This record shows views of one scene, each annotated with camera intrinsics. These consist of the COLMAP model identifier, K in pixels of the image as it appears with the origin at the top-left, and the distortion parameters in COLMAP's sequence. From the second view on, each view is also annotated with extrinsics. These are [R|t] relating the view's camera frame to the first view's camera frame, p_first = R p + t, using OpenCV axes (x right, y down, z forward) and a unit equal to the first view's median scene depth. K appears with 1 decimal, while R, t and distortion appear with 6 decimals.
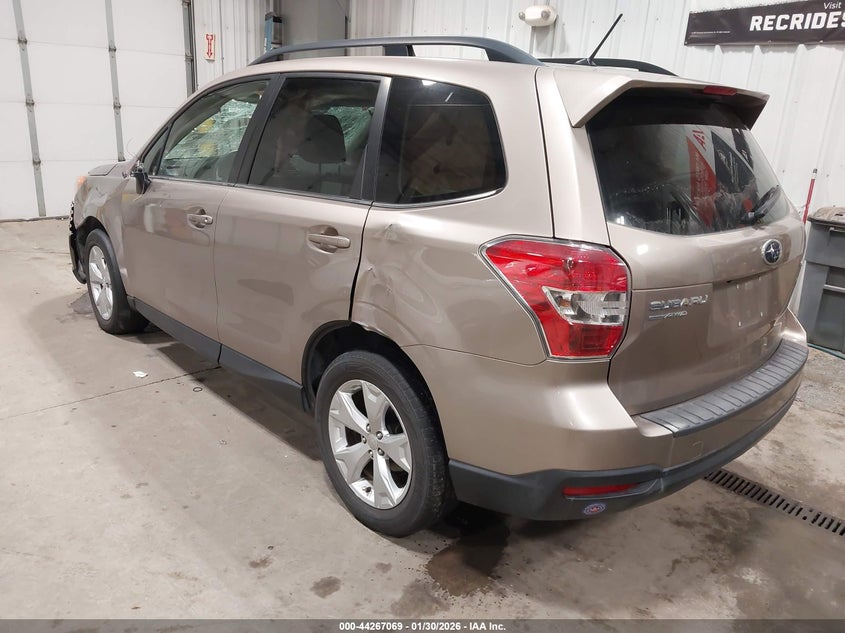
lens RADIAL K [[707.5, 0, 422.5], [0, 707.5, 316.5], [0, 0, 1]] dist [0.046504, -0.001454]
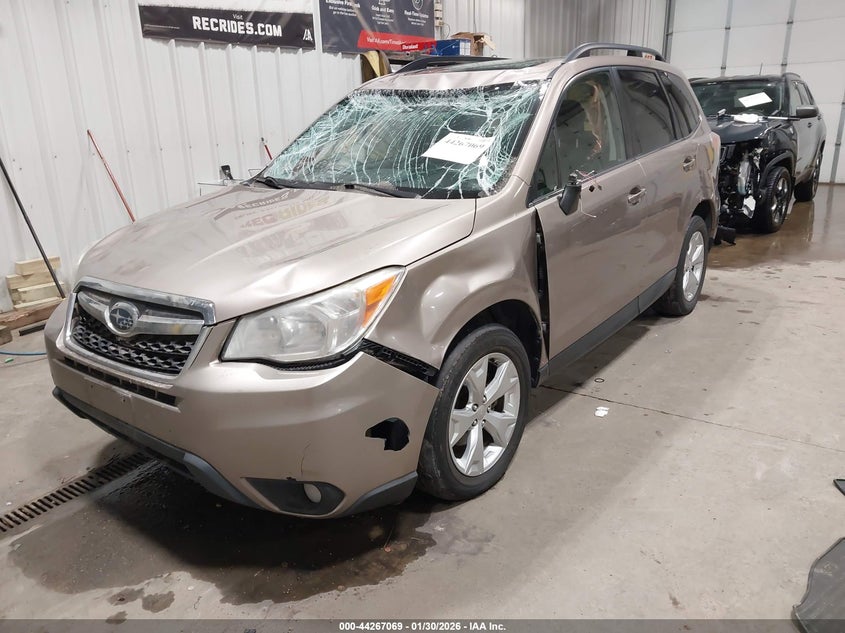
lens RADIAL K [[707.5, 0, 422.5], [0, 707.5, 316.5], [0, 0, 1]] dist [0.046504, -0.001454]
pose [[-0.228187, -0.316495, 0.920740, -0.864588], [0.324486, 0.866901, 0.378406, -0.321974], [-0.917954, 0.385115, -0.095117, 0.978986]]
